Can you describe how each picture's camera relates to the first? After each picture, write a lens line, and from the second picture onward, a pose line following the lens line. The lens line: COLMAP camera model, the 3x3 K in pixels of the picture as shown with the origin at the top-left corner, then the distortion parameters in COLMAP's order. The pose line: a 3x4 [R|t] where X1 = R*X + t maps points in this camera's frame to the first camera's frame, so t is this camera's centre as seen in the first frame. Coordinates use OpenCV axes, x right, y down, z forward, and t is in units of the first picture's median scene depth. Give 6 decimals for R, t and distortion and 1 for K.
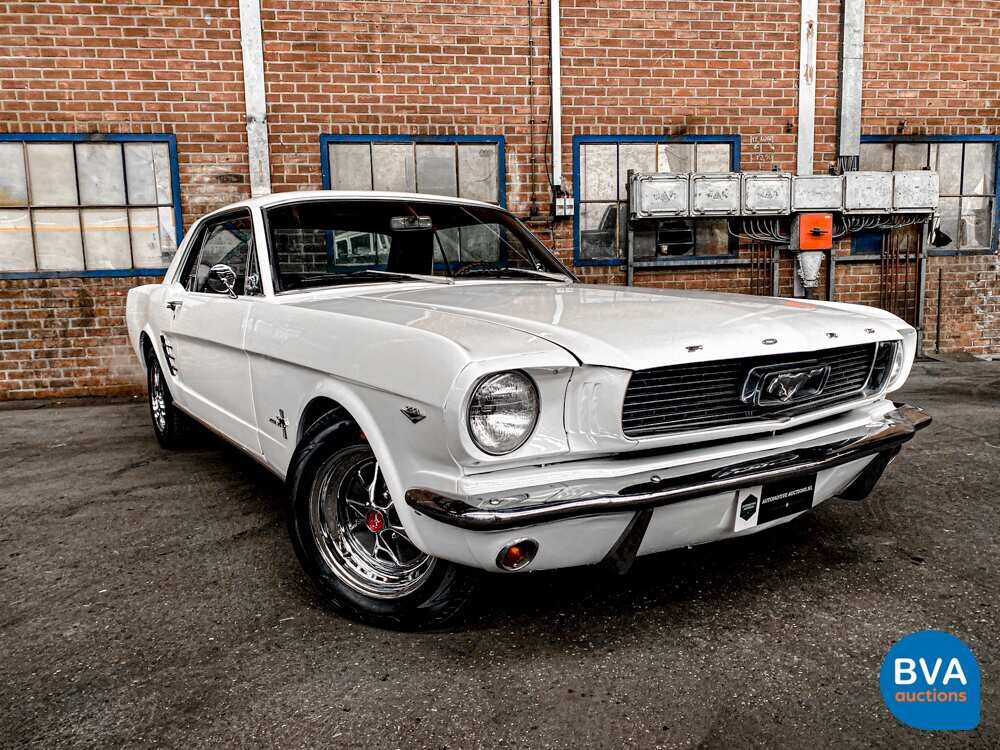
lens RADIAL K [[768.0, 0, 496.9], [0, 768.0, 372.8], [0, 0, 1]] dist [0.010264, -0.006592]
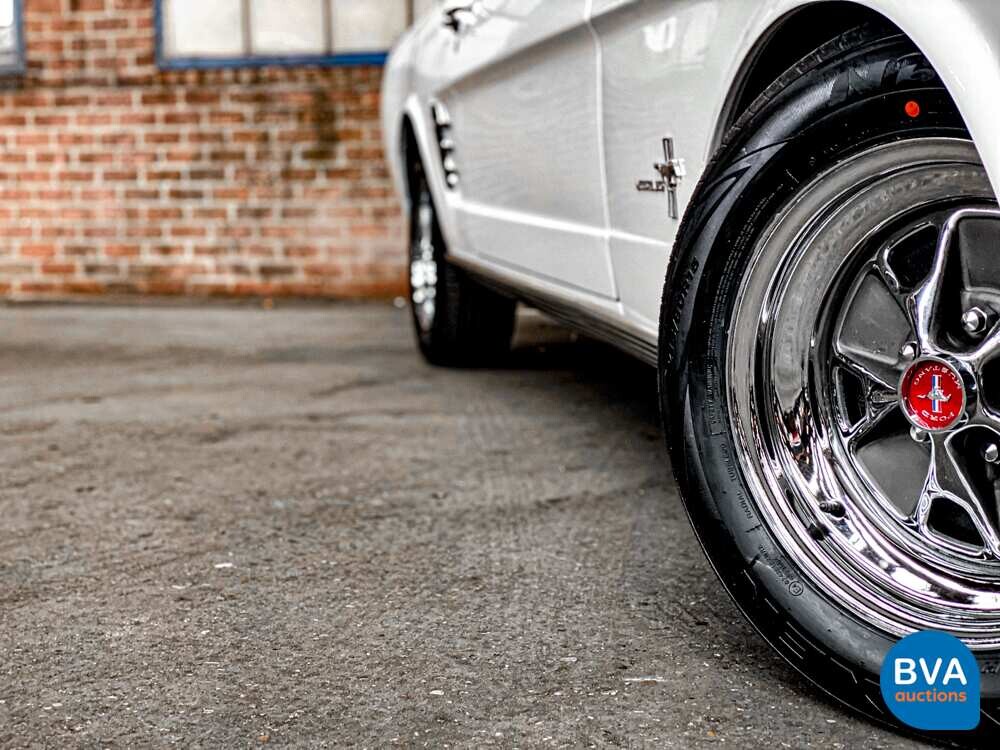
lens RADIAL K [[1487.0, 0, 504.9], [0, 1487.0, 354.1], [0, 0, 1]] dist [0.142780, -0.205929]
pose [[0.922752, 0.060619, -0.380598, -0.026684], [-0.063477, 0.997971, 0.005052, 0.055843], [0.380132, 0.019497, 0.924727, 0.111830]]
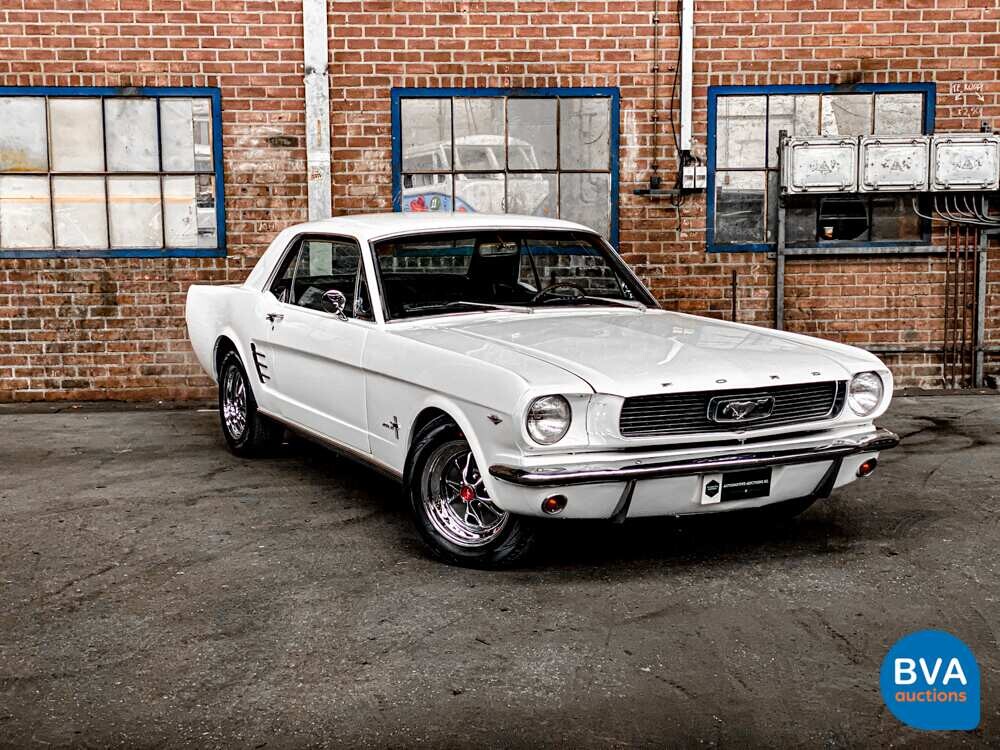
lens RADIAL K [[1469.7, 0, 498.6], [0, 1469.7, 358.0], [0, 0, 1]] dist [0.184731, -0.408046]
pose [[0.993894, 0.029936, -0.106197, 0.057980], [-0.031207, 0.999460, -0.010322, -0.011301], [0.105831, 0.013573, 0.994292, -0.541550]]
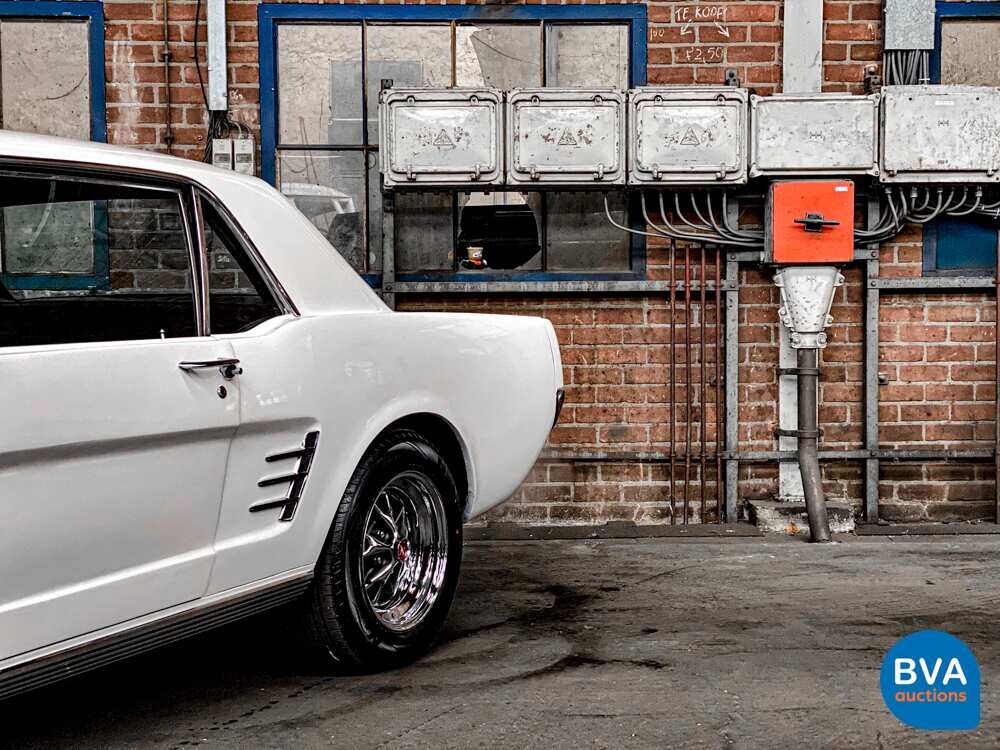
lens RADIAL K [[1487.0, 0, 504.9], [0, 1487.0, 354.1], [0, 0, 1]] dist [0.142780, -0.205929]
pose [[0.992353, 0.027054, -0.120434, 0.374156], [-0.036627, 0.996280, -0.077997, -0.039696], [0.117875, 0.081812, 0.989653, 0.160416]]
